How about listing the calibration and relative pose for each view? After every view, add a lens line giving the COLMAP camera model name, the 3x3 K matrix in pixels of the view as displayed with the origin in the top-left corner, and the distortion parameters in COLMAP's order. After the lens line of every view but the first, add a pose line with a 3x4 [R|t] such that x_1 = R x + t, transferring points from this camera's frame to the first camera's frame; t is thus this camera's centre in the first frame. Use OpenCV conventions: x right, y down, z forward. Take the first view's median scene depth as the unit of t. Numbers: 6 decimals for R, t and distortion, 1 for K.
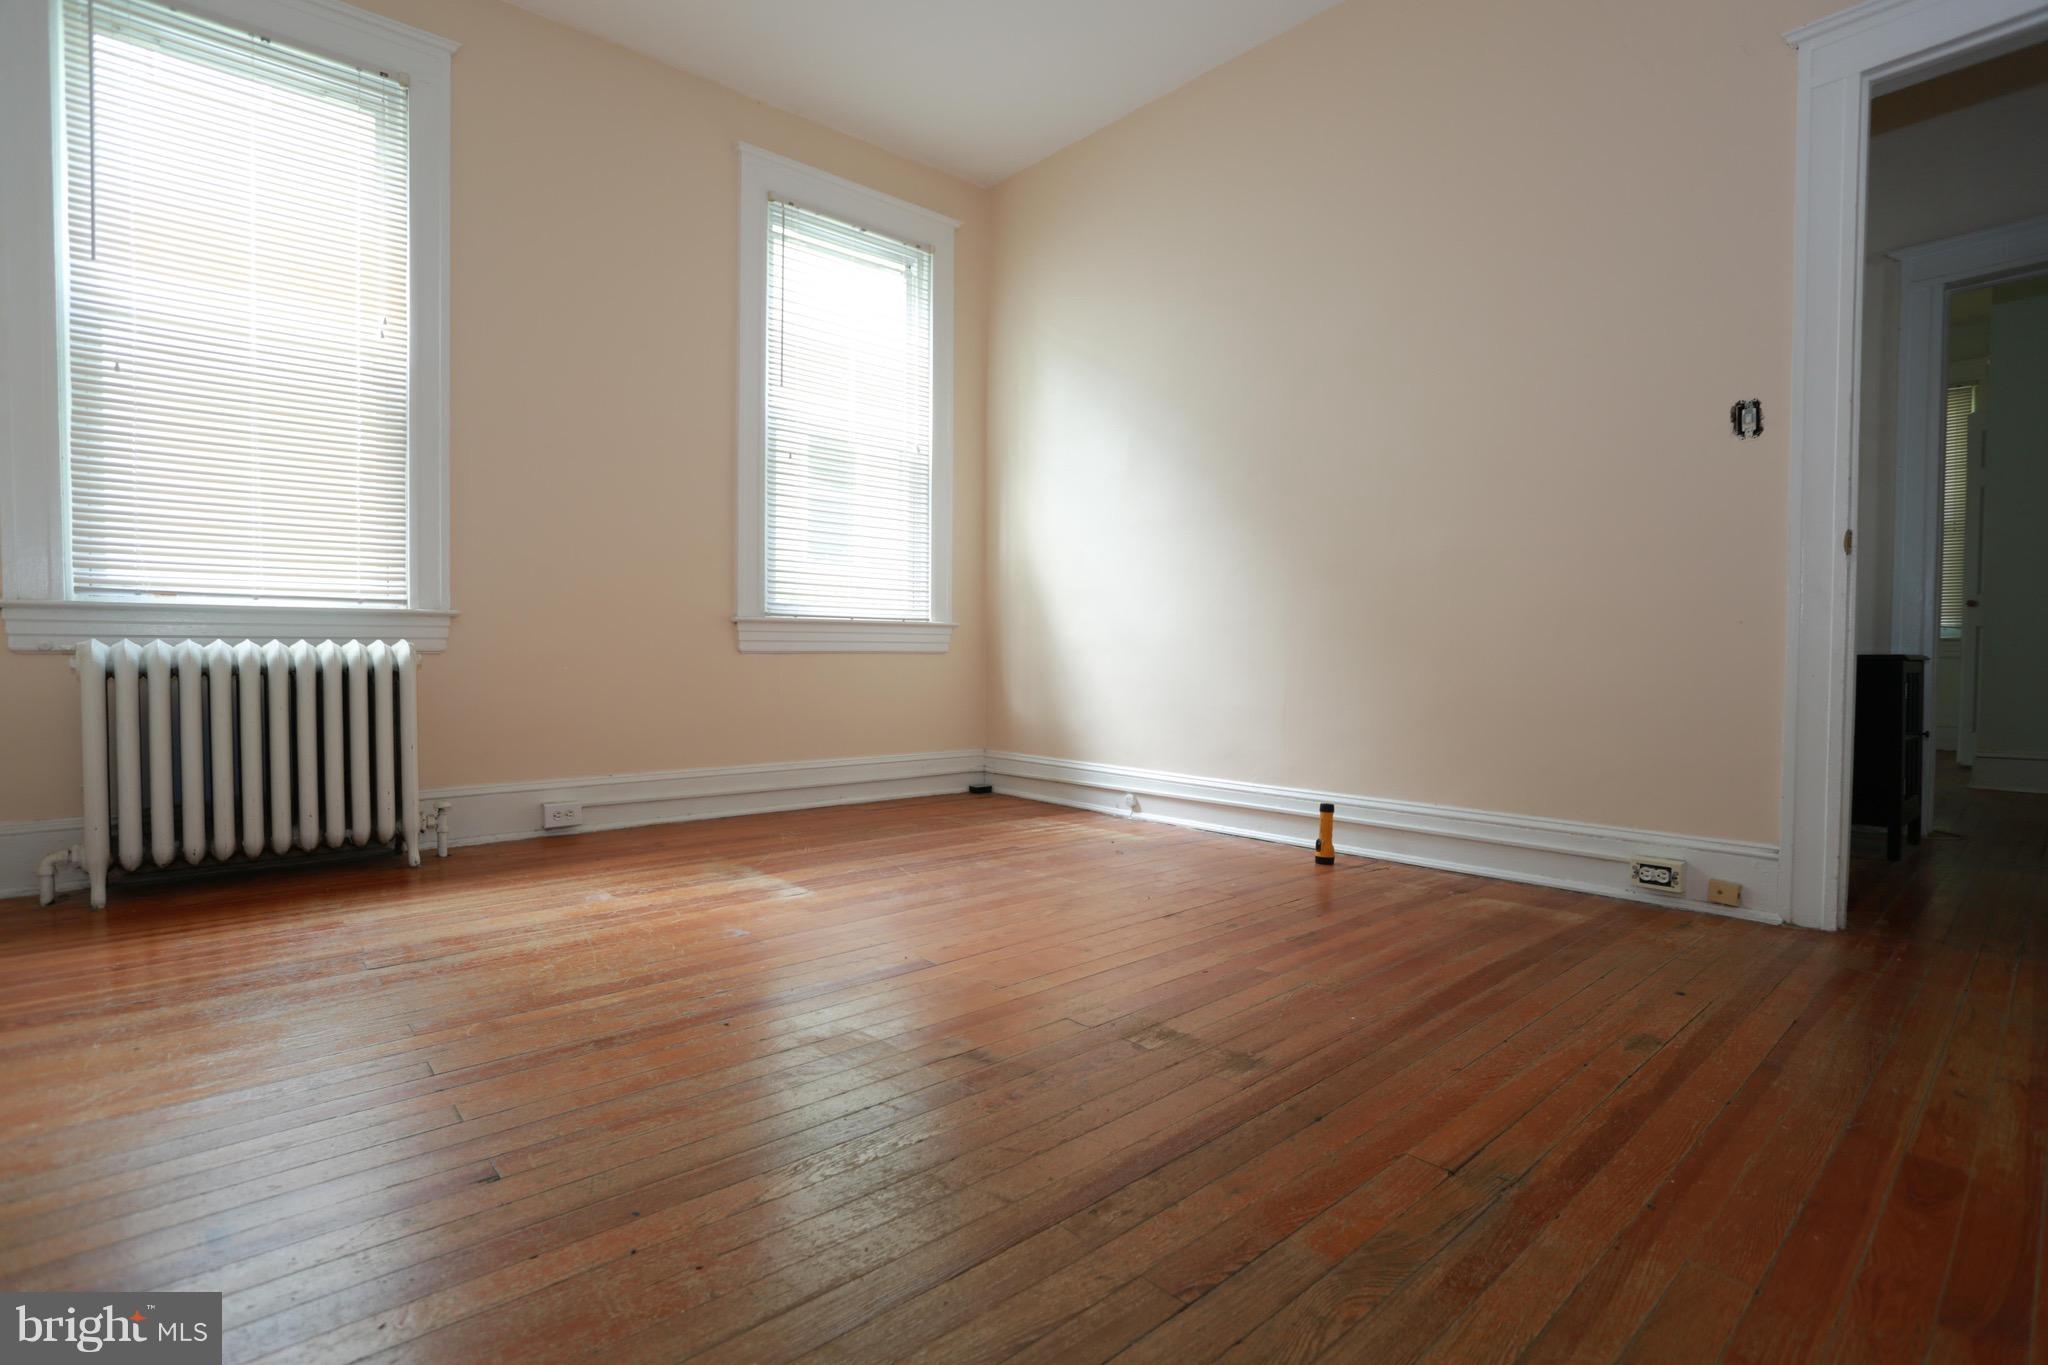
lens RADIAL K [[987.2, 0, 1011.8], [0, 987.2, 684.2], [0, 0, 1]] dist [-0.047349, 0.012322]
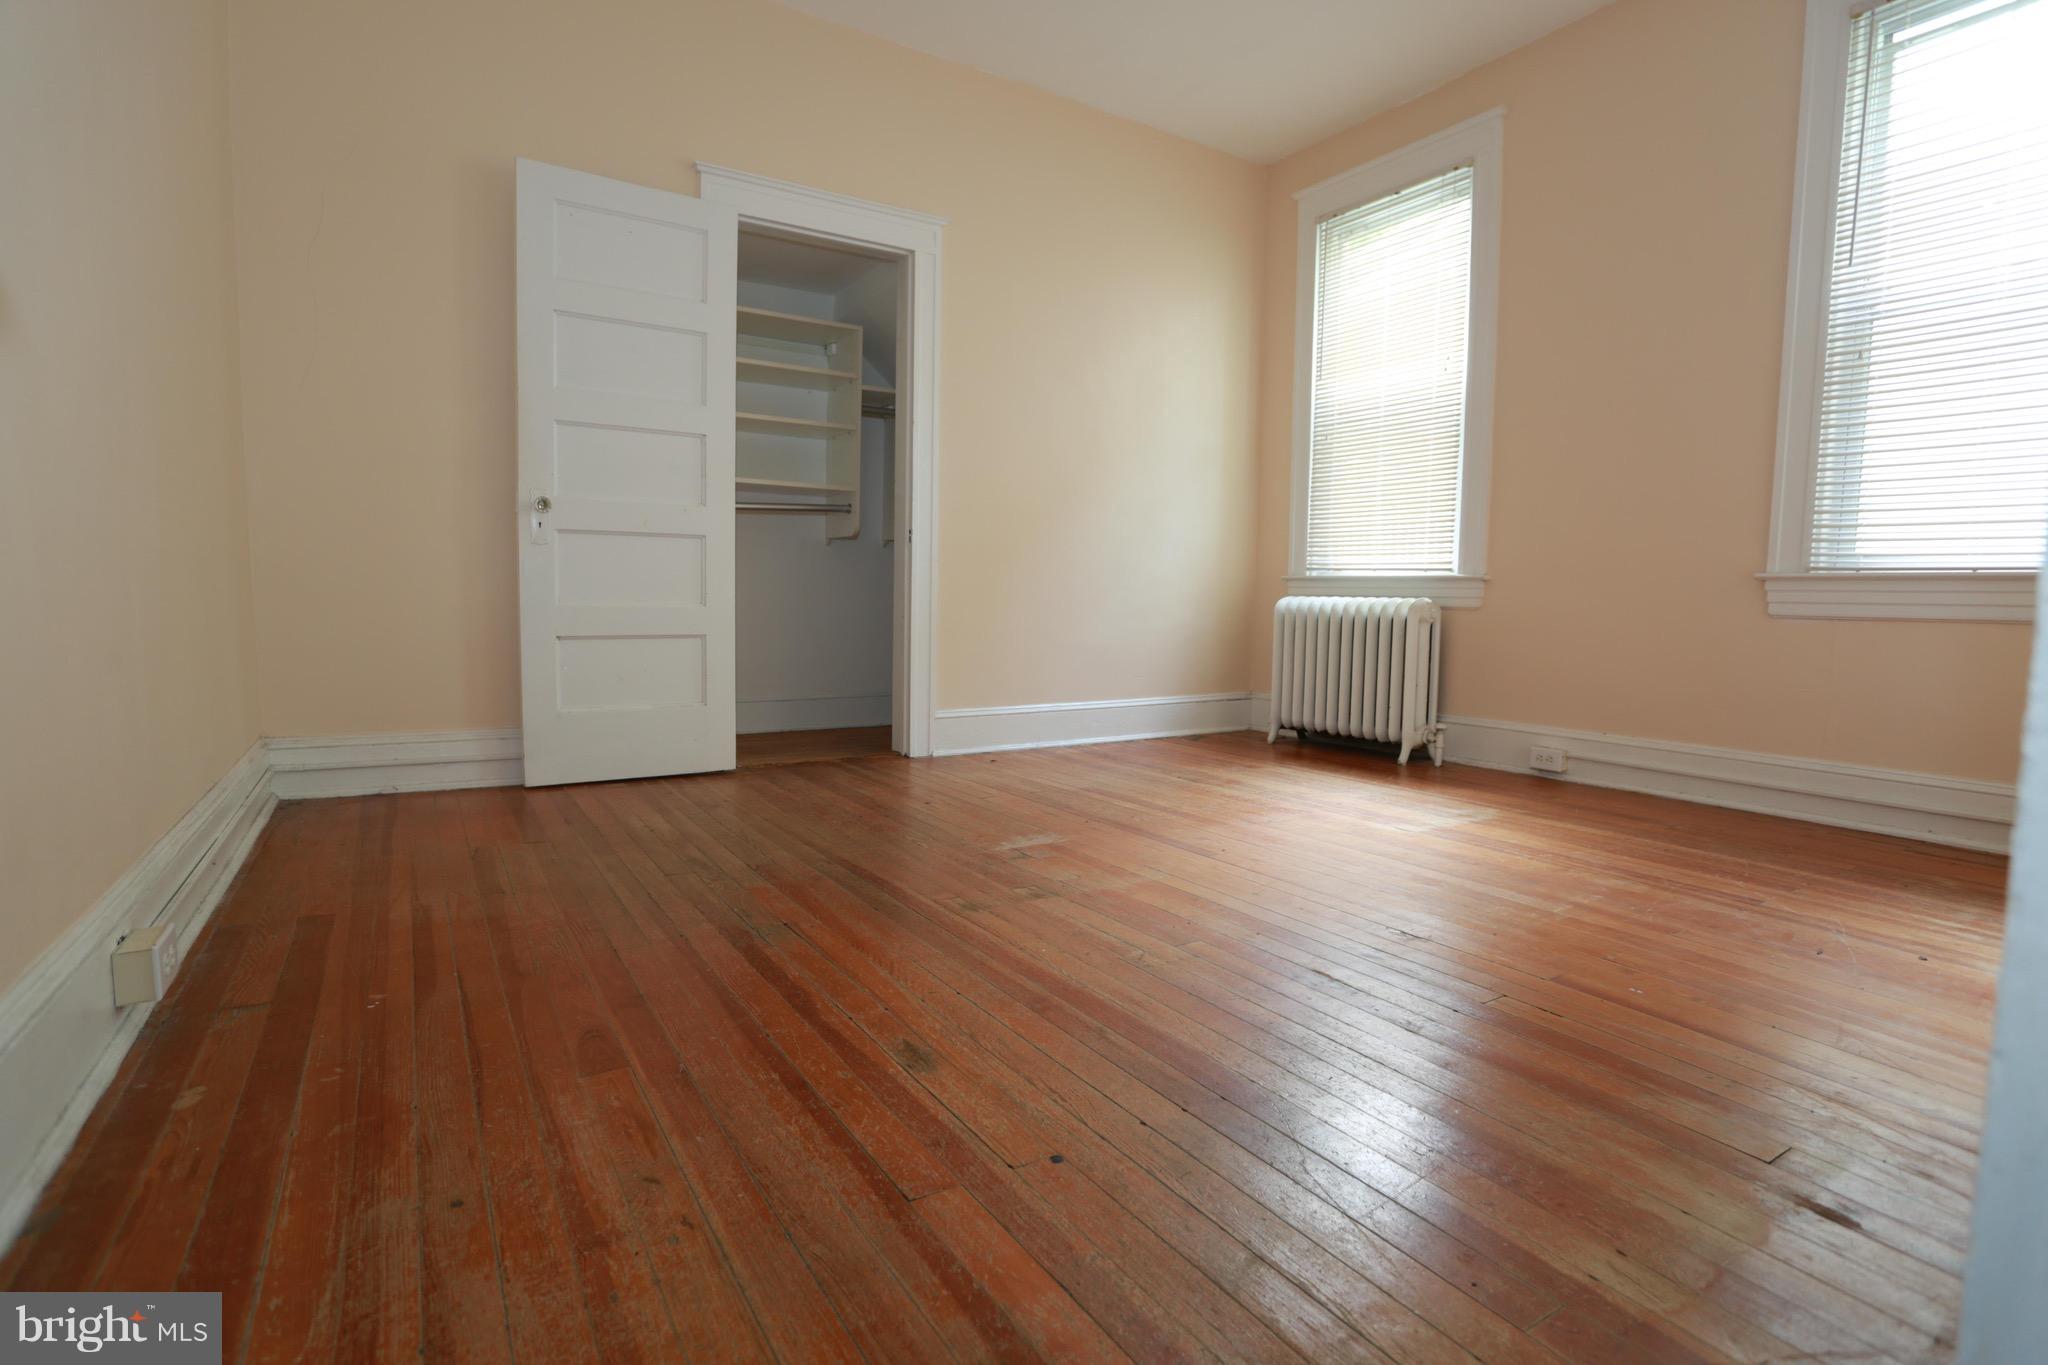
lens RADIAL K [[987.2, 0, 1021.5], [0, 987.2, 677.6], [0, 0, 1]] dist [-0.047349, 0.012322]
pose [[-0.153835, 0.074042, -0.985318, 0.822337], [-0.053054, 0.995131, 0.083062, -0.020358], [0.986671, 0.065053, -0.149158, 0.673896]]
